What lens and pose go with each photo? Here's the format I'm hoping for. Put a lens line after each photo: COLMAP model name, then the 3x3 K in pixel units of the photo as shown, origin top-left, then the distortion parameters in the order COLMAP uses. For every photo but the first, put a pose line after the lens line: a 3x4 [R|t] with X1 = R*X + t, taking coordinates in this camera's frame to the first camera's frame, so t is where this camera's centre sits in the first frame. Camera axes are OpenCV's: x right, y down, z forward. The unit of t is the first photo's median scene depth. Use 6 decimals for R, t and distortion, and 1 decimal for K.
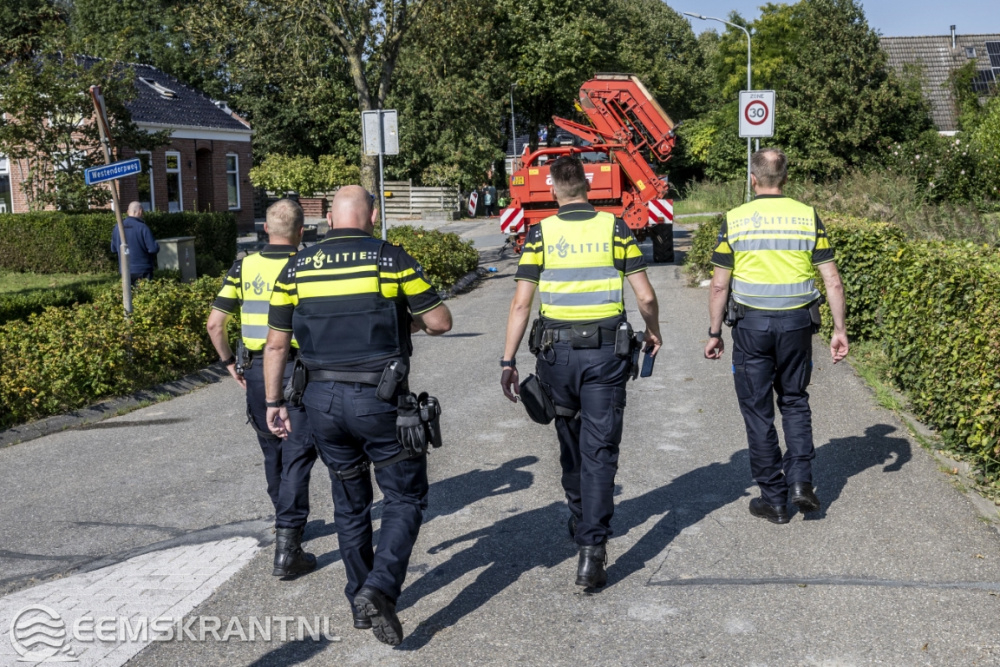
lens RADIAL K [[1167.5, 0, 503.8], [0, 1167.5, 330.0], [0, 0, 1]] dist [-0.055716, 0.000000]
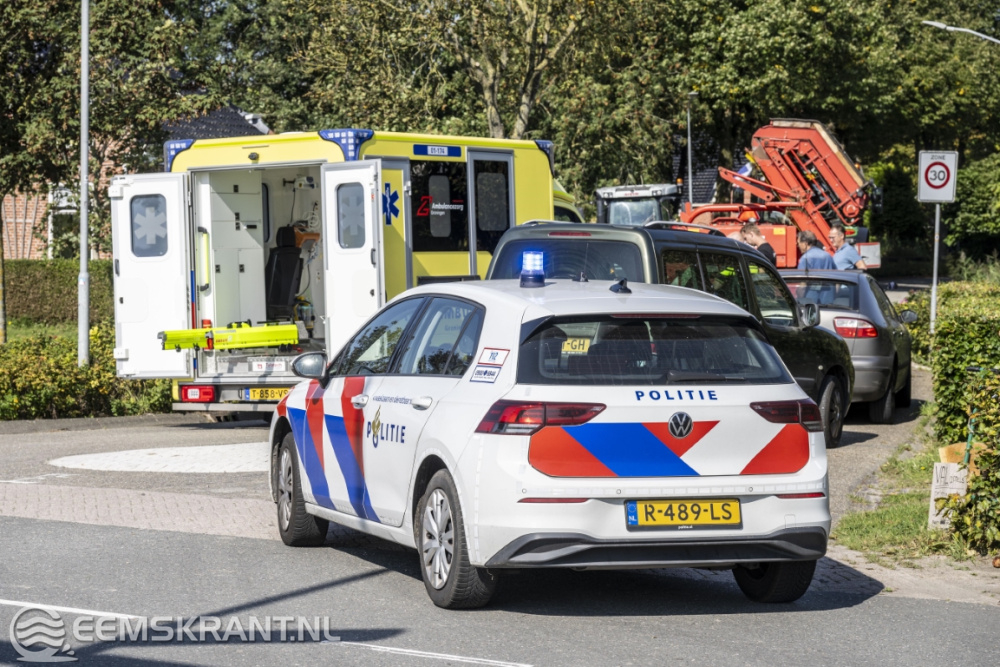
lens RADIAL K [[2058.7, 0, 498.9], [0, 2058.7, 338.4], [0, 0, 1]] dist [0.094943, 0.000000]
pose [[0.996040, 0.037177, -0.080762, 0.008265], [-0.043579, 0.995920, -0.079018, 0.066326], [0.077495, 0.082225, 0.993596, -0.497928]]
